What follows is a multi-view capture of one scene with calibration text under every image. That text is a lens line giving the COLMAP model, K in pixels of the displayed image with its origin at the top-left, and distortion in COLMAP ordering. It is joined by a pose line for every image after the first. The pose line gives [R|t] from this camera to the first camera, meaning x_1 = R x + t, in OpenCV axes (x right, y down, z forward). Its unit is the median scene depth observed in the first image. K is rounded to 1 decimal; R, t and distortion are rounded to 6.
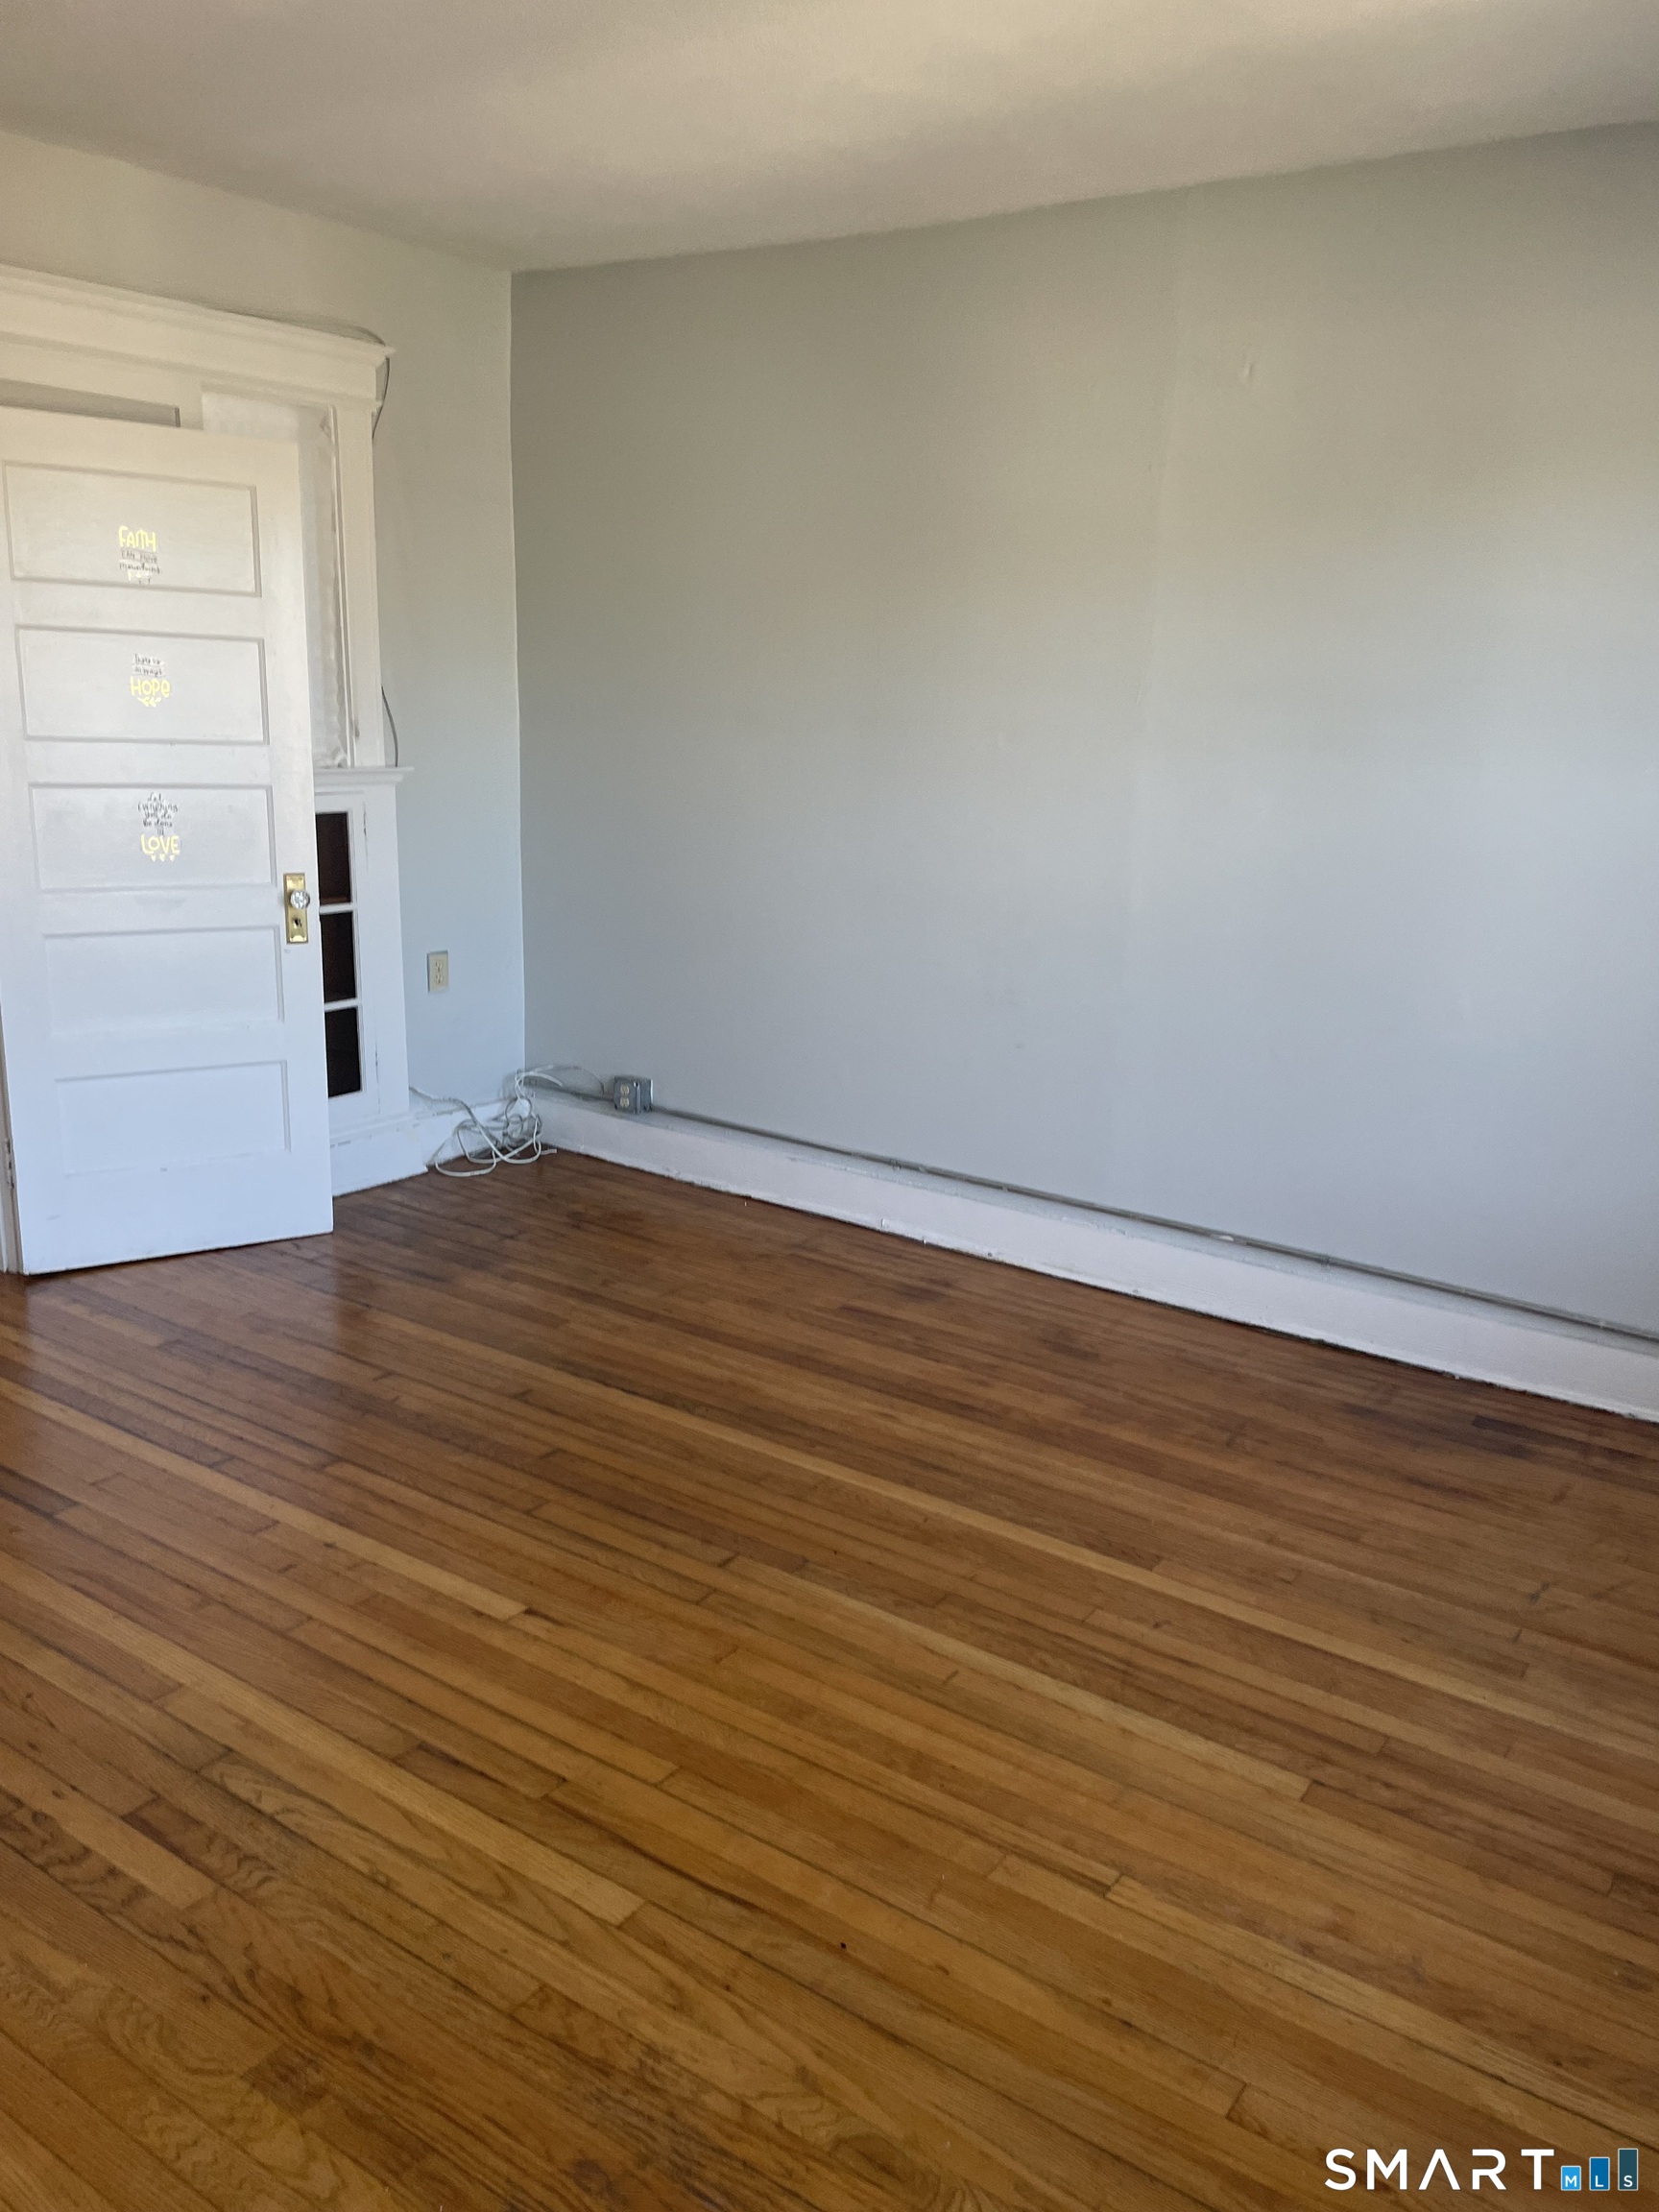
lens RADIAL K [[1721.2, 0, 830.1], [0, 1721.2, 1098.4], [0, 0, 1]] dist [0.102415, -0.129276]
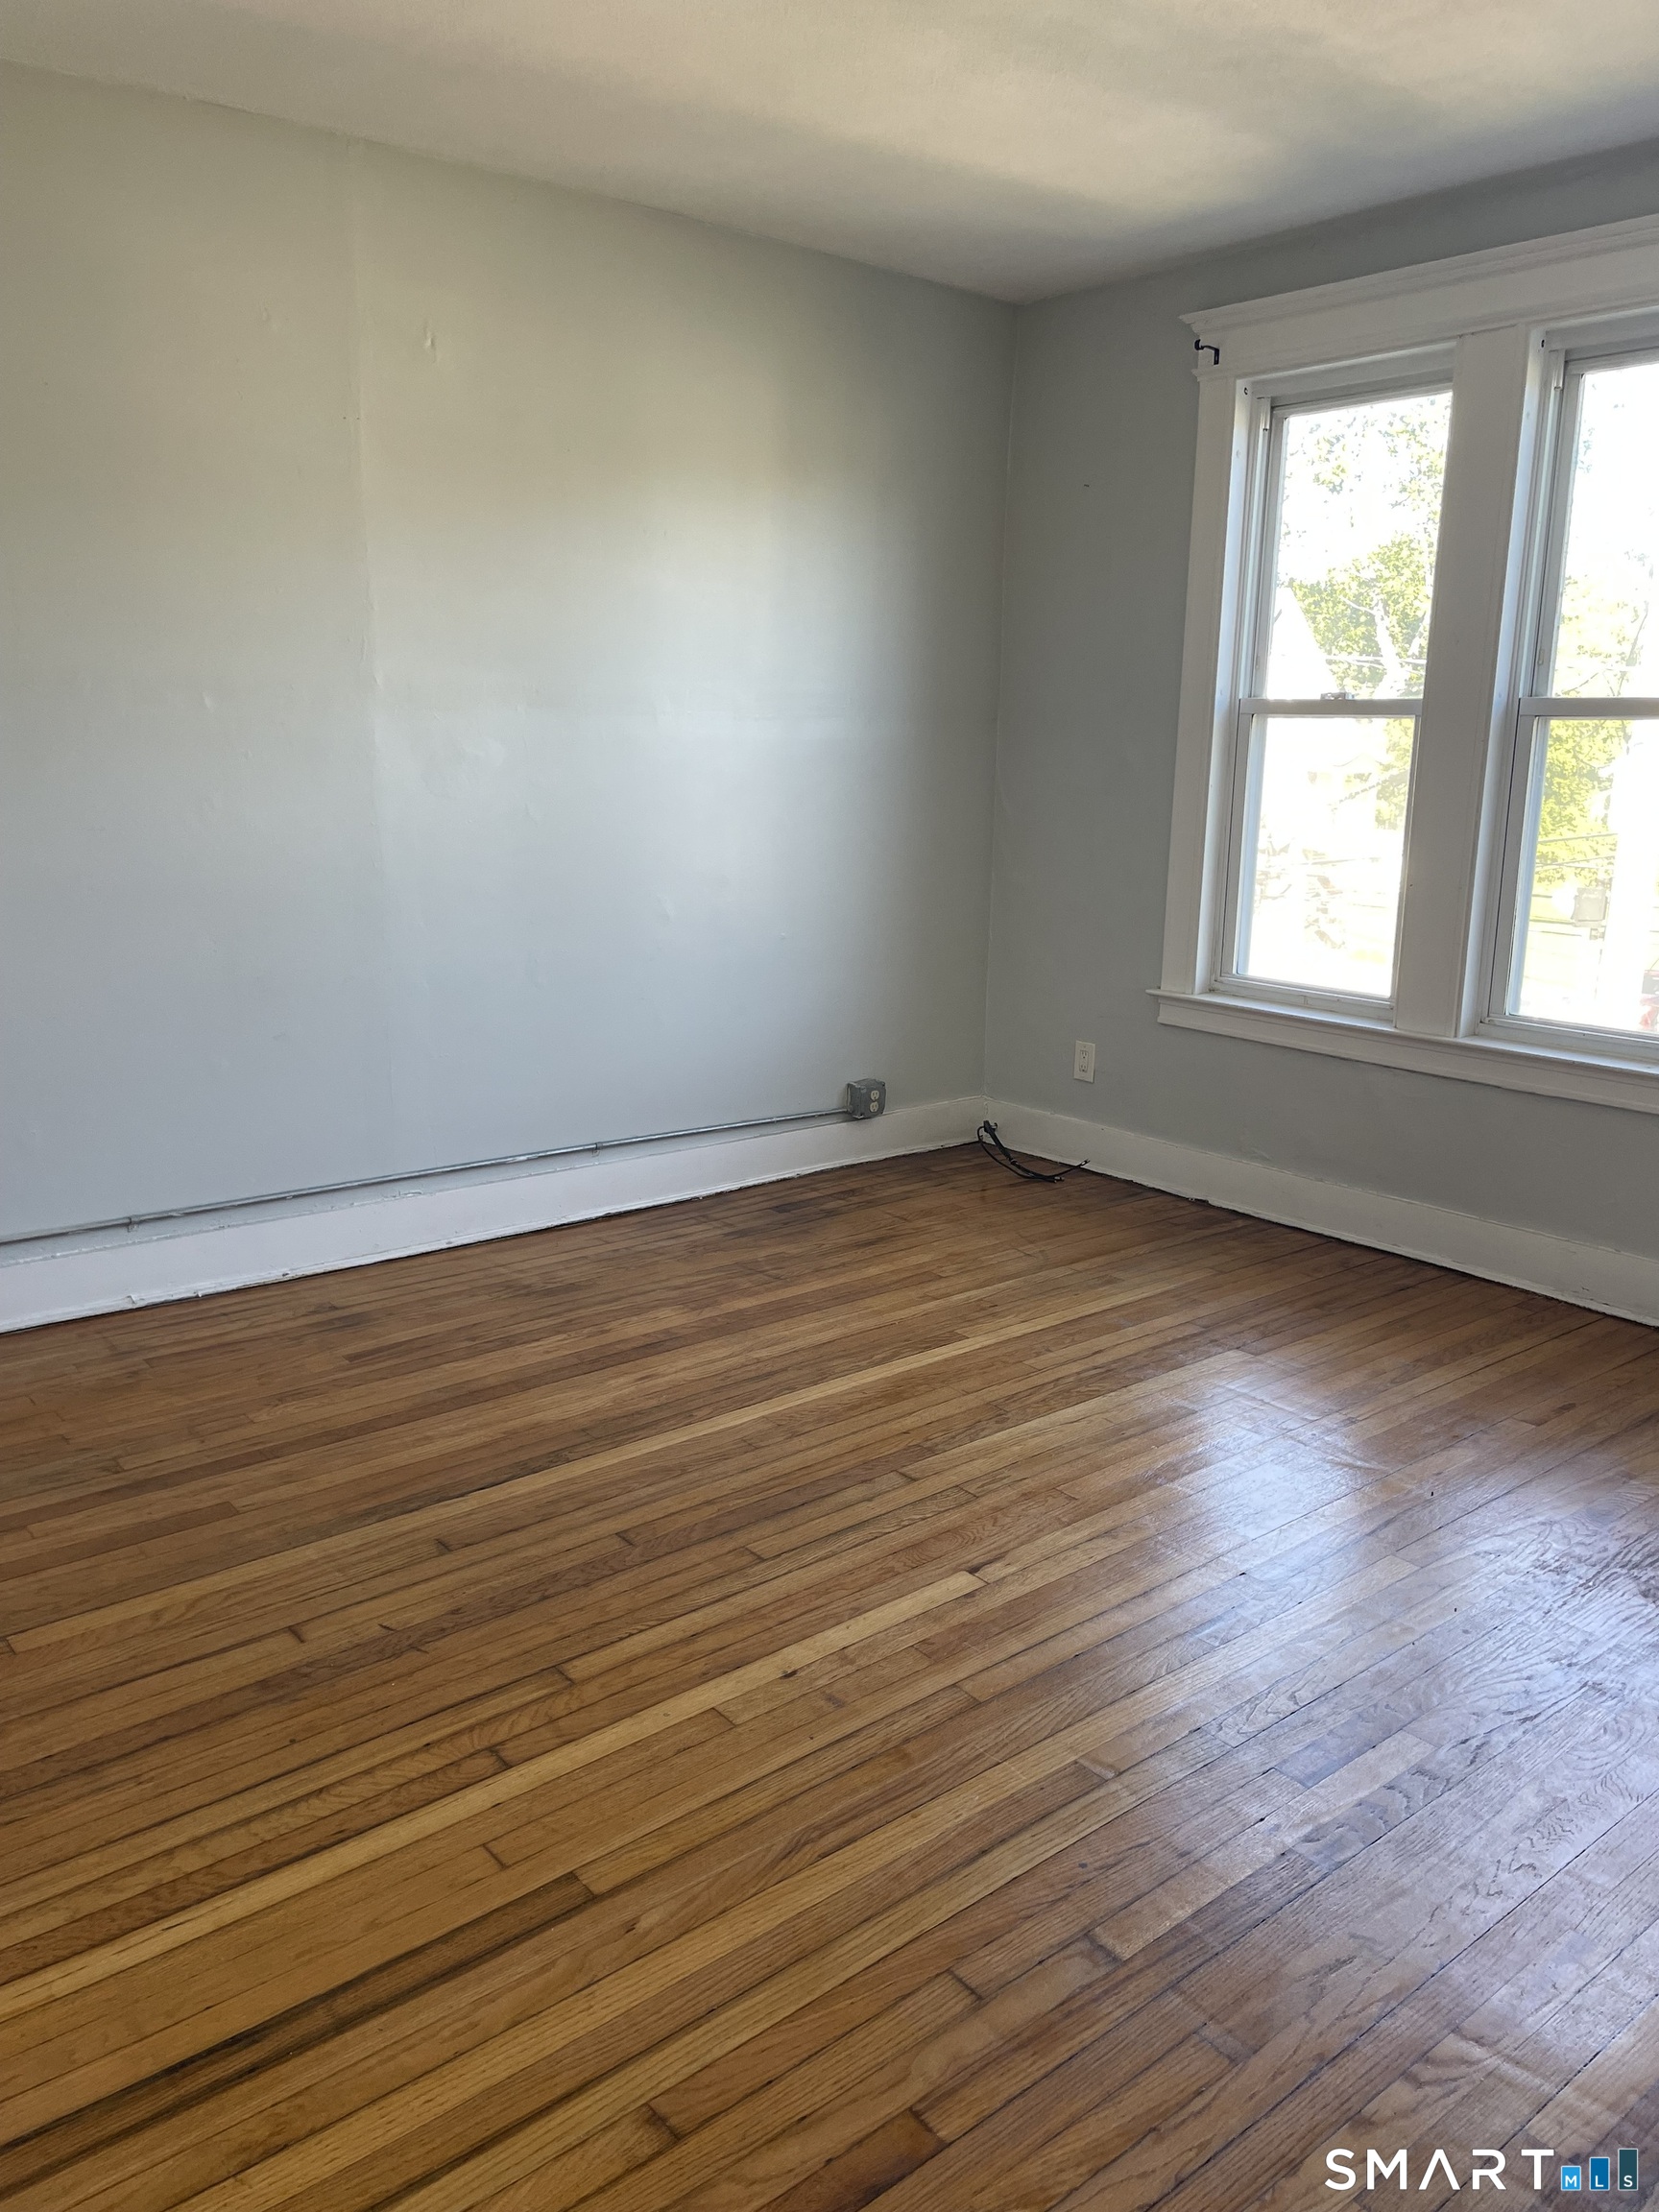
lens RADIAL K [[1721.2, 0, 830.1], [0, 1721.2, 1098.4], [0, 0, 1]] dist [0.102415, -0.129276]
pose [[0.241589, -0.242622, 0.939558, -0.874003], [0.204223, 0.959265, 0.195199, -0.152707], [-0.948645, 0.144722, 0.281297, 0.601915]]
